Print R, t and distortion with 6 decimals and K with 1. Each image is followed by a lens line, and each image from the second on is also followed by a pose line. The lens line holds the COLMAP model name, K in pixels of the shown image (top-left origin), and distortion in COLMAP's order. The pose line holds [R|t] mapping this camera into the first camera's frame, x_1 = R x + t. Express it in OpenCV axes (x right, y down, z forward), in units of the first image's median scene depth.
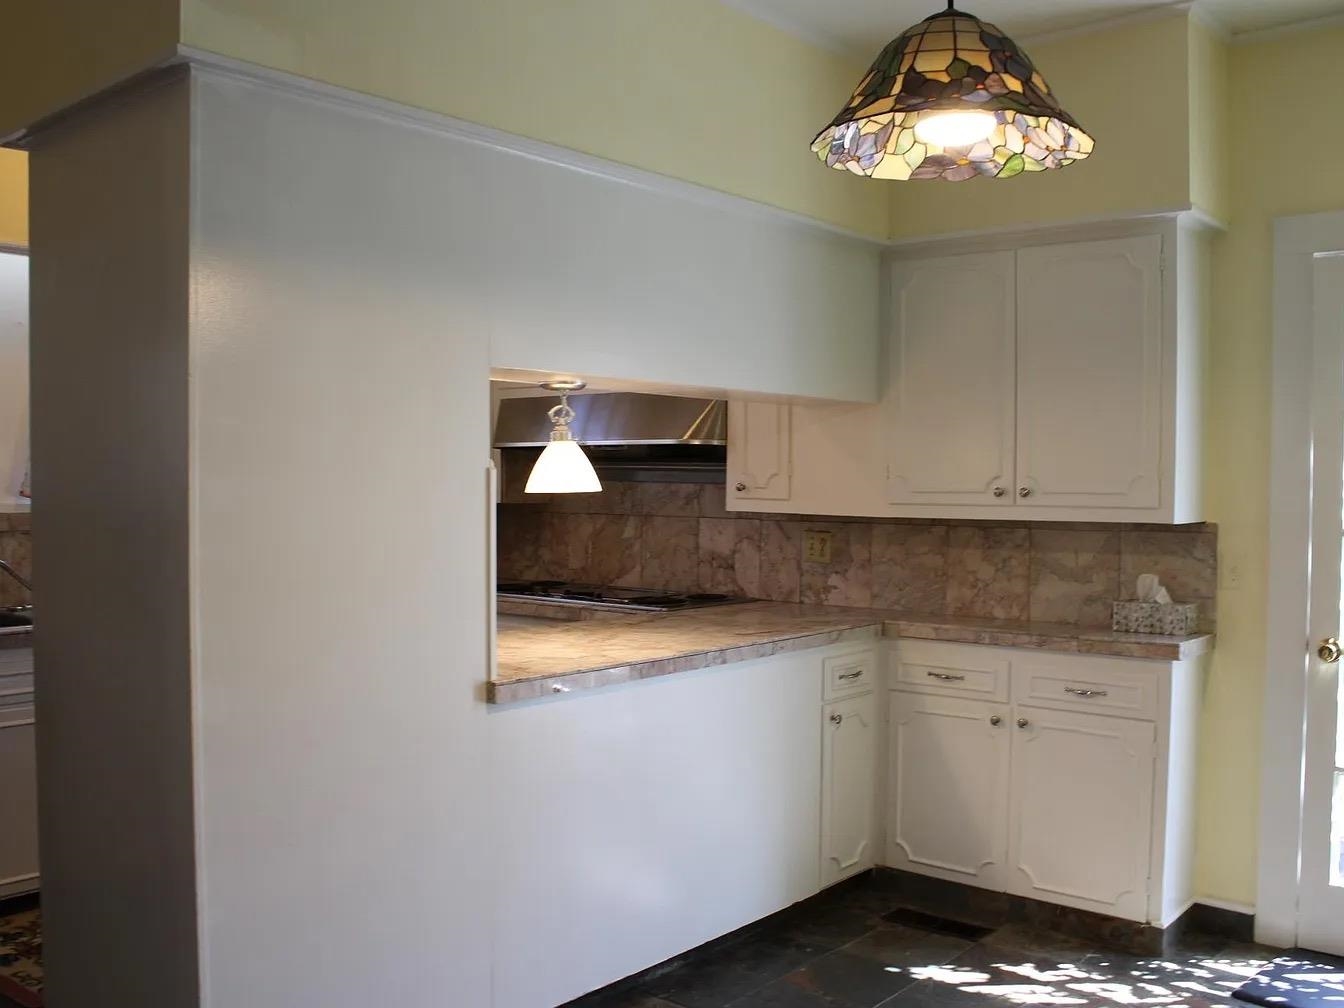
lens RADIAL K [[1299.8, 0, 672.0], [0, 1299.8, 504.0], [0, 0, 1]] dist [-0.179628, 0.135830]
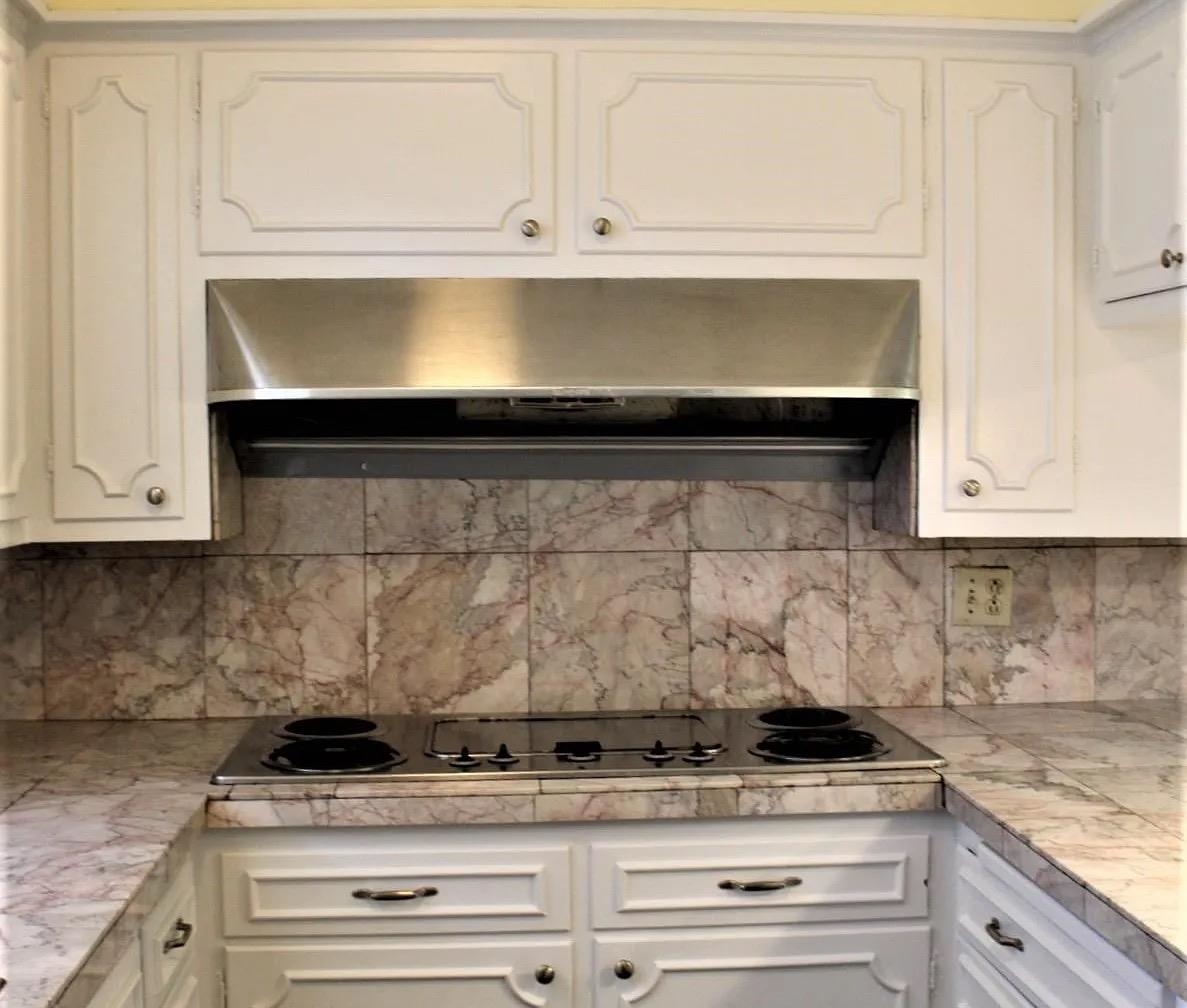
lens RADIAL K [[1573.7, 0, 593.5], [0, 1573.7, 504.0], [0, 0, 1]] dist [-0.149038, 0.060785]
pose [[0.702374, -0.031998, 0.711088, -0.425367], [0.023974, 0.999486, 0.021294, -0.020716], [-0.711404, 0.002091, 0.702780, 0.633436]]
